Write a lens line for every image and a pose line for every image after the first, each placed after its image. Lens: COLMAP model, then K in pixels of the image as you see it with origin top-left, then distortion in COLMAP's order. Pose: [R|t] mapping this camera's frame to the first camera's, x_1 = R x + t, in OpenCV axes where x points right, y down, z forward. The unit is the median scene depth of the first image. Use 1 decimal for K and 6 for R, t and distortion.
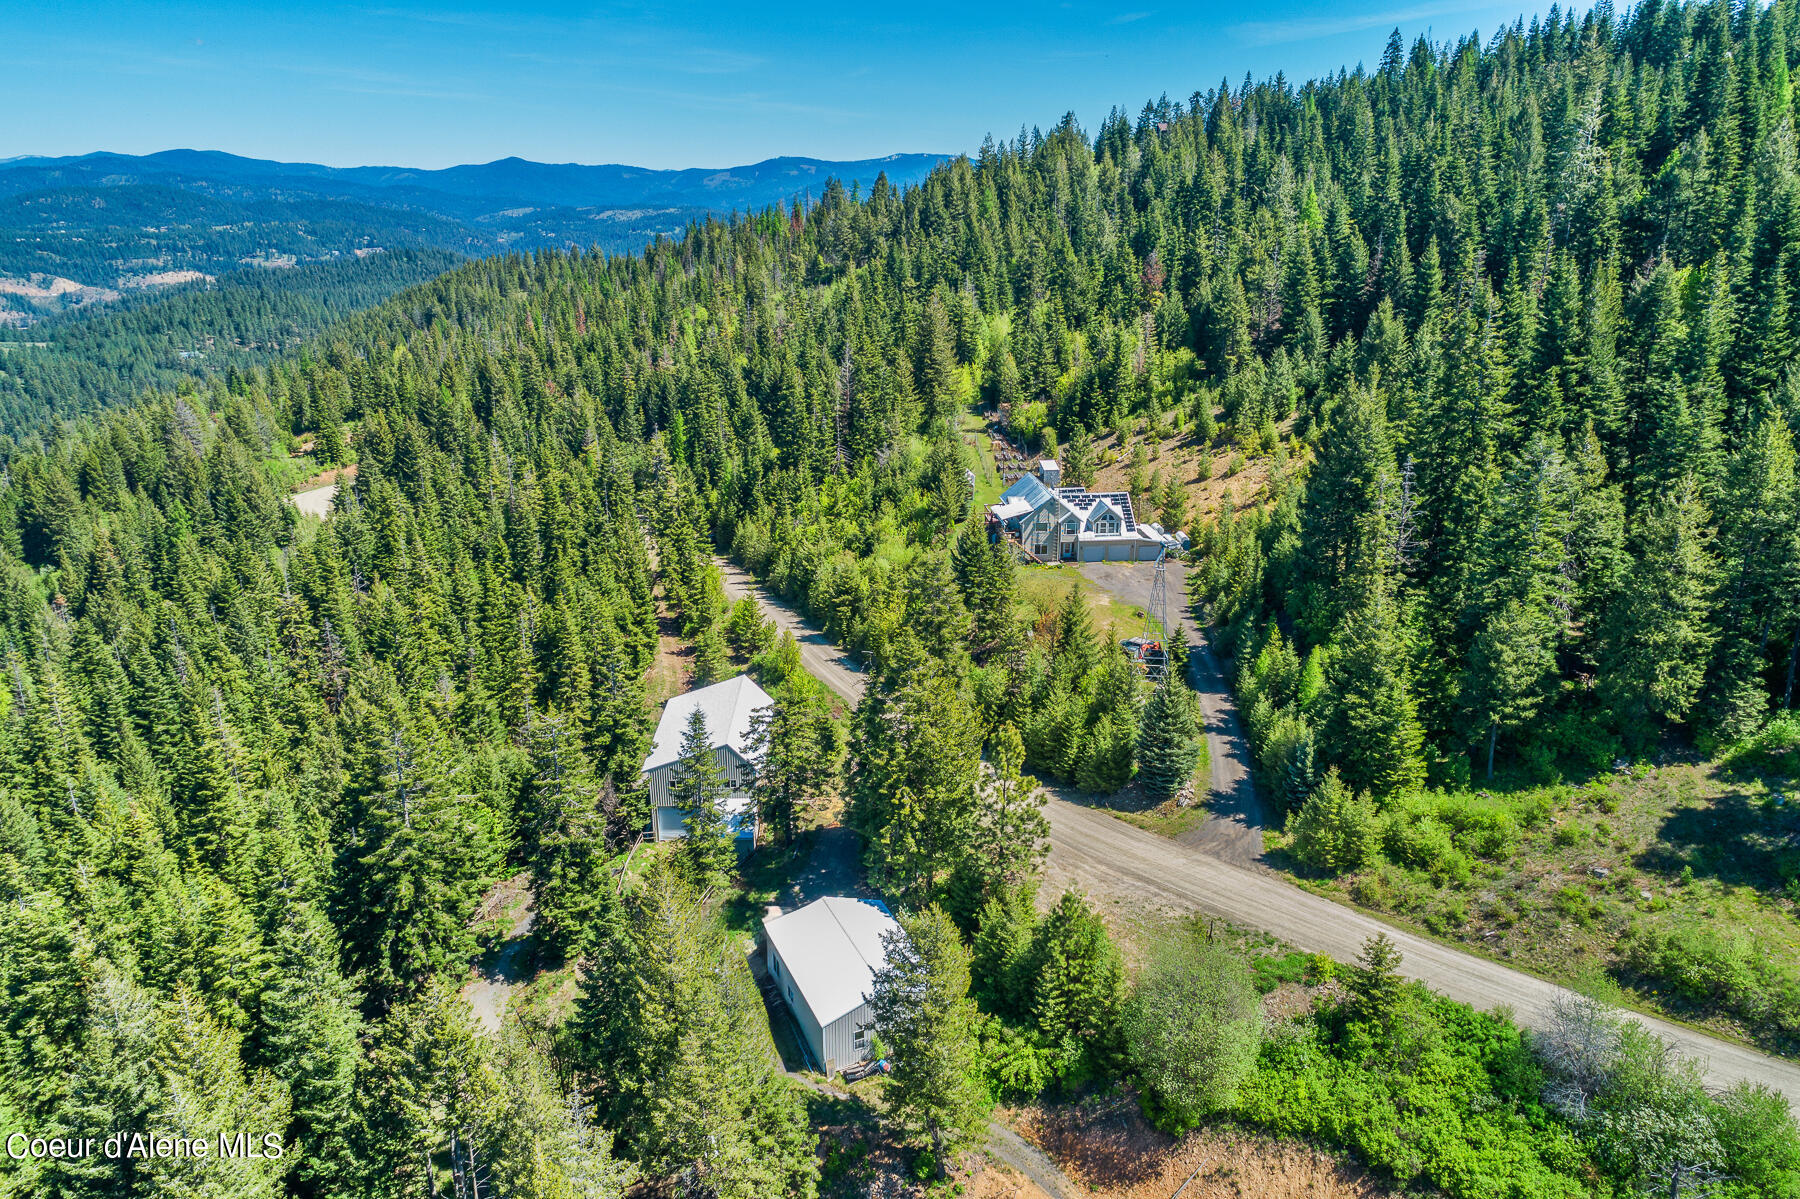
lens RADIAL K [[1201.6, 0, 900.0], [0, 1201.6, 599.5], [0, 0, 1]] dist [-0.008614, 0.008323]
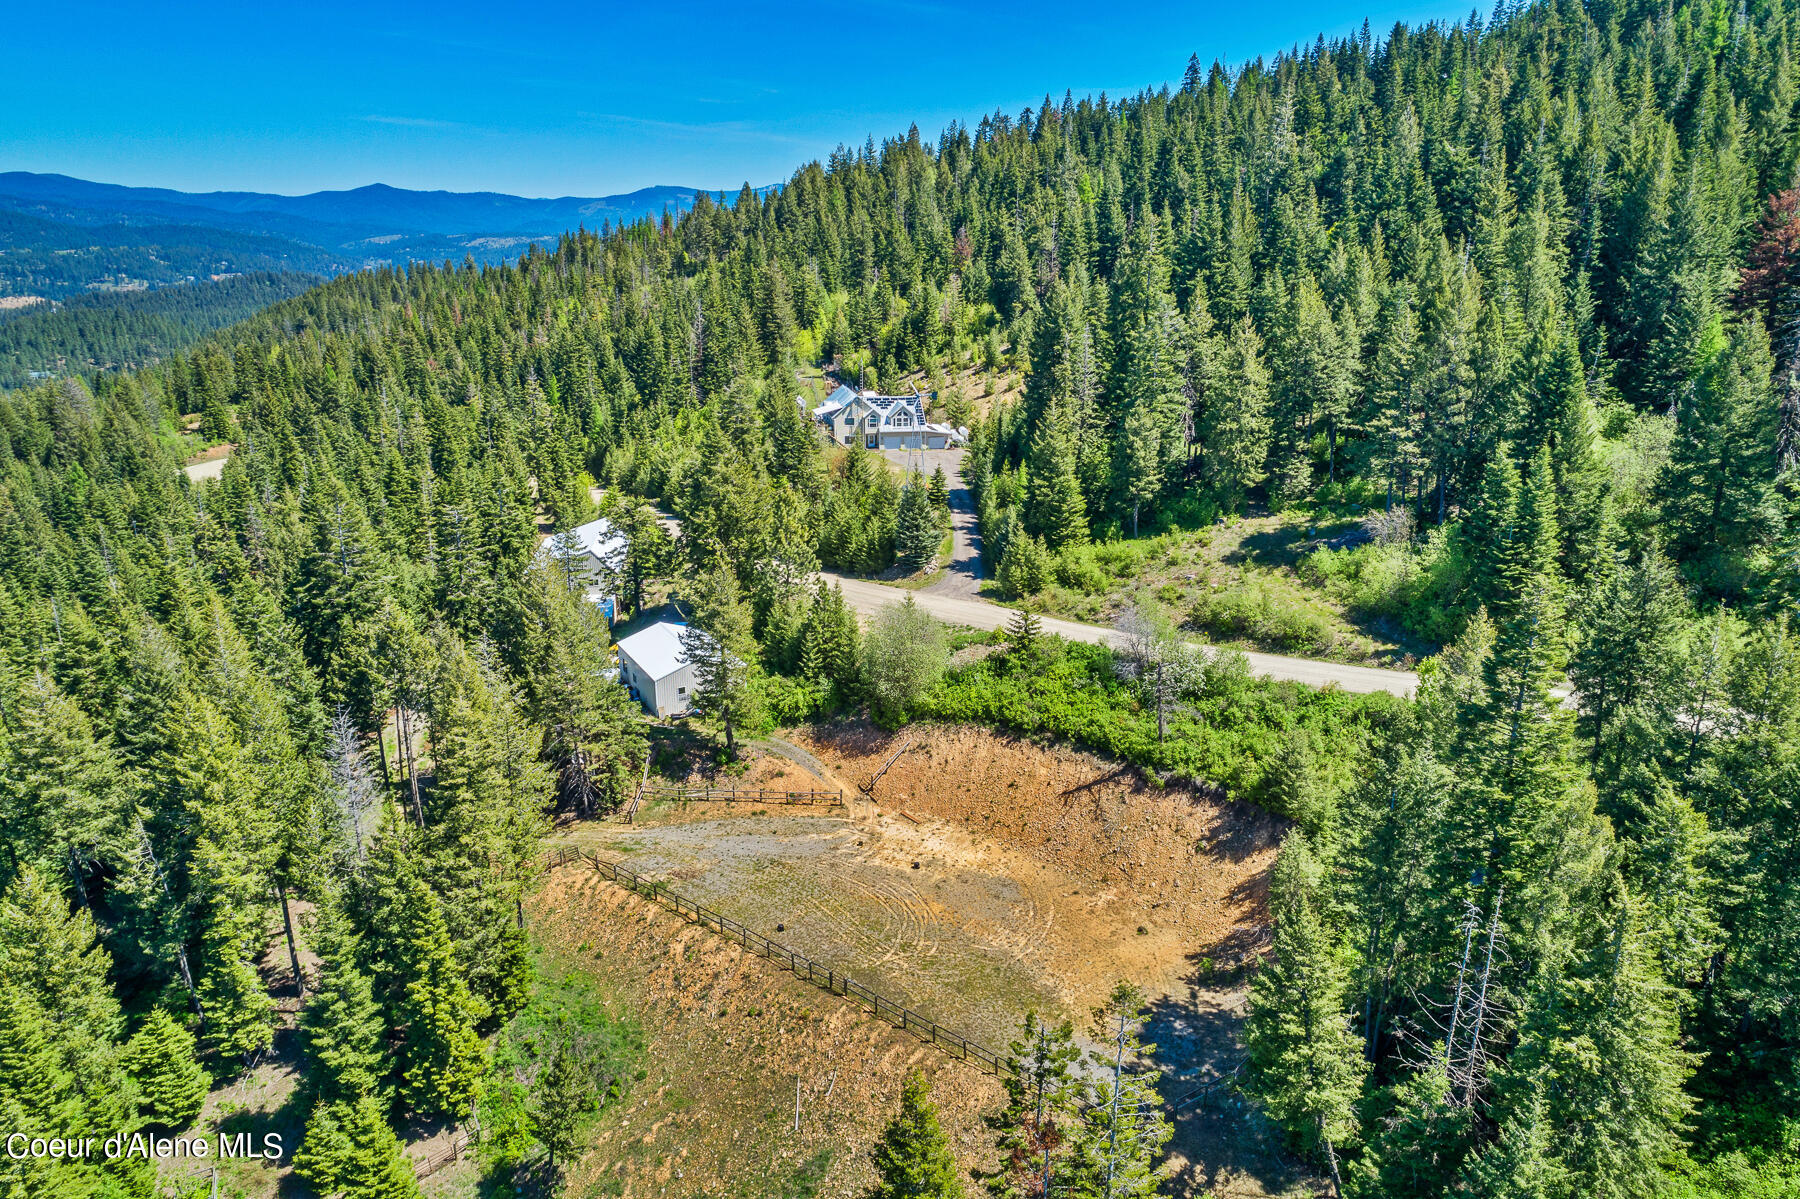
lens RADIAL K [[1201.6, 0, 900.0], [0, 1201.6, 599.5], [0, 0, 1]] dist [-0.008614, 0.008323]
pose [[0.995354, -0.022878, 0.093520, 0.034968], [0.025042, 0.999444, -0.022023, 0.108859], [-0.092964, 0.024263, 0.995374, -0.171013]]
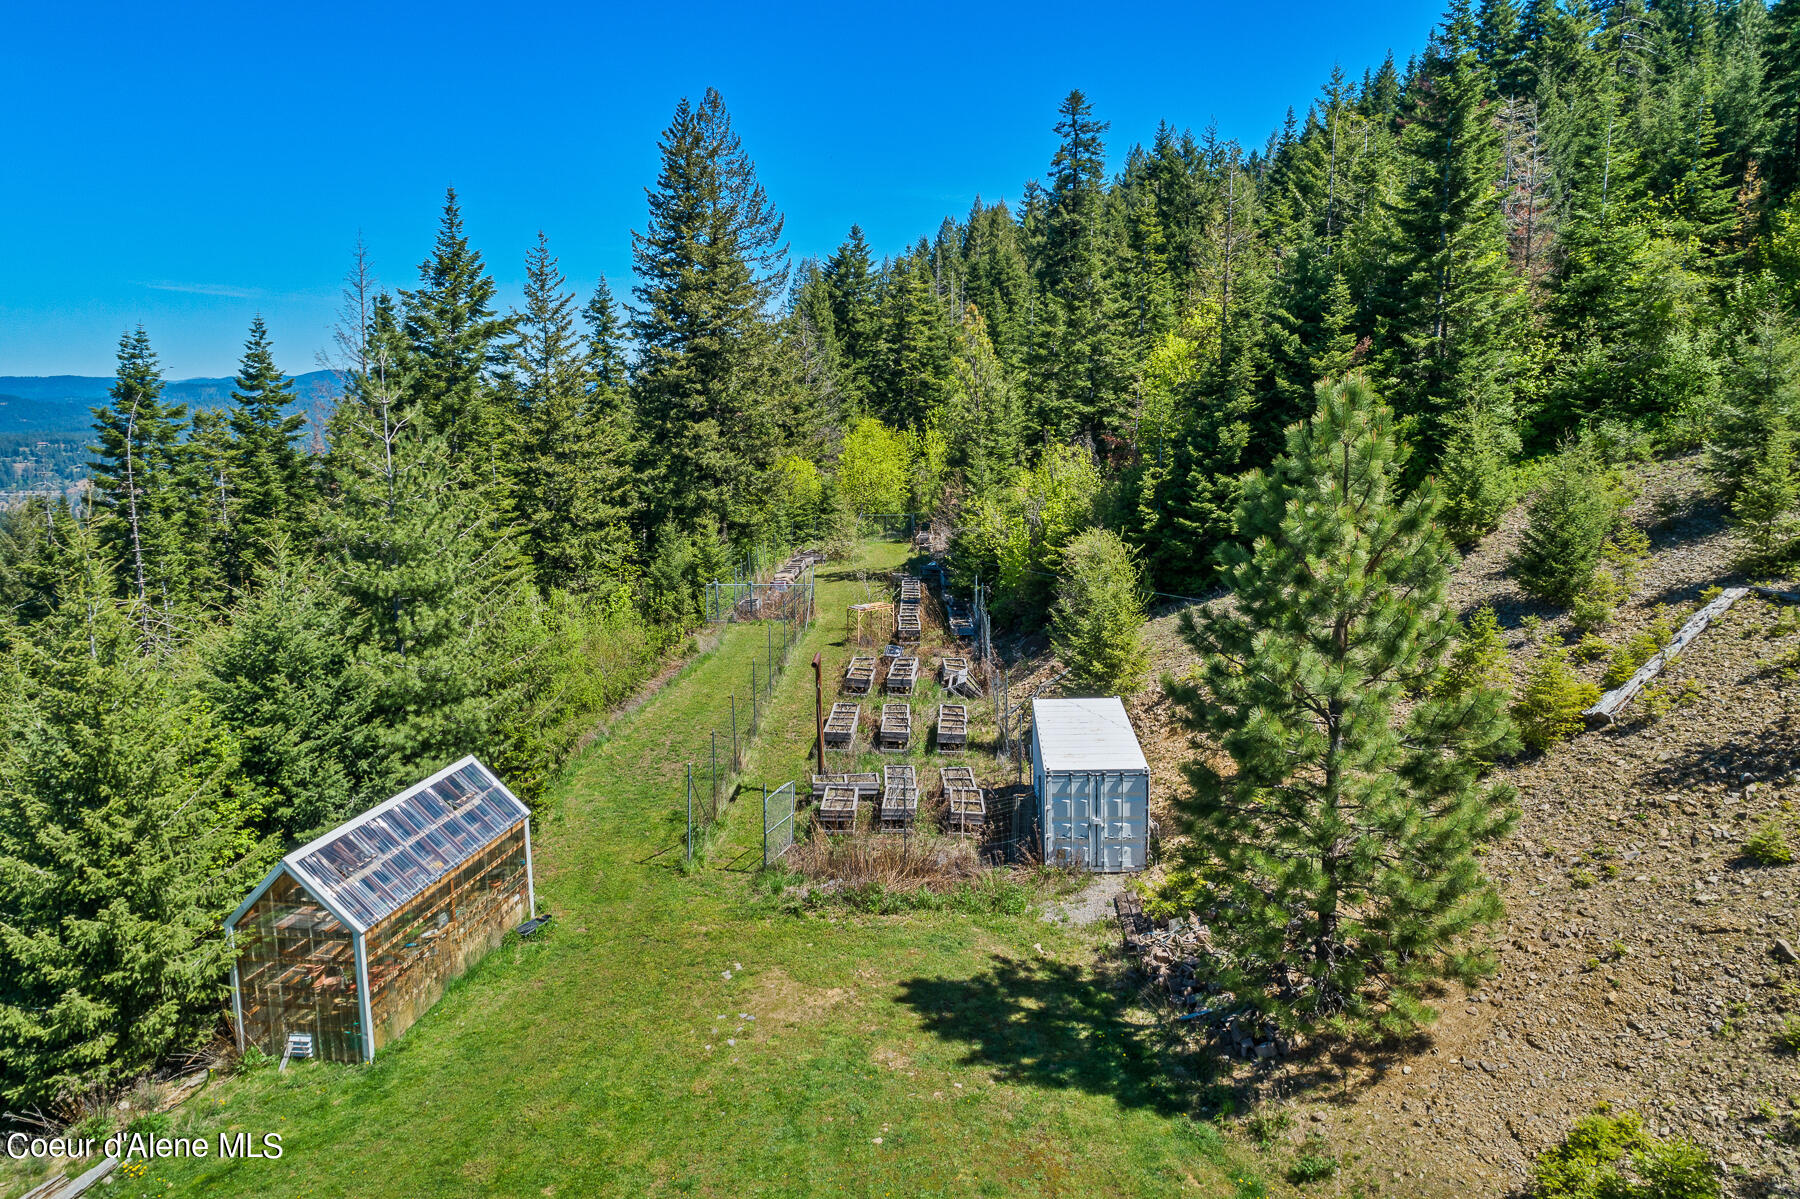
lens RADIAL K [[1201.6, 0, 900.0], [0, 1201.6, 599.5], [0, 0, 1]] dist [-0.008614, 0.008323]
pose [[0.996414, -0.006841, -0.084337, 0.104141], [-0.006716, 0.987187, -0.159424, -0.096962], [0.084347, 0.159419, 0.983601, 0.775986]]
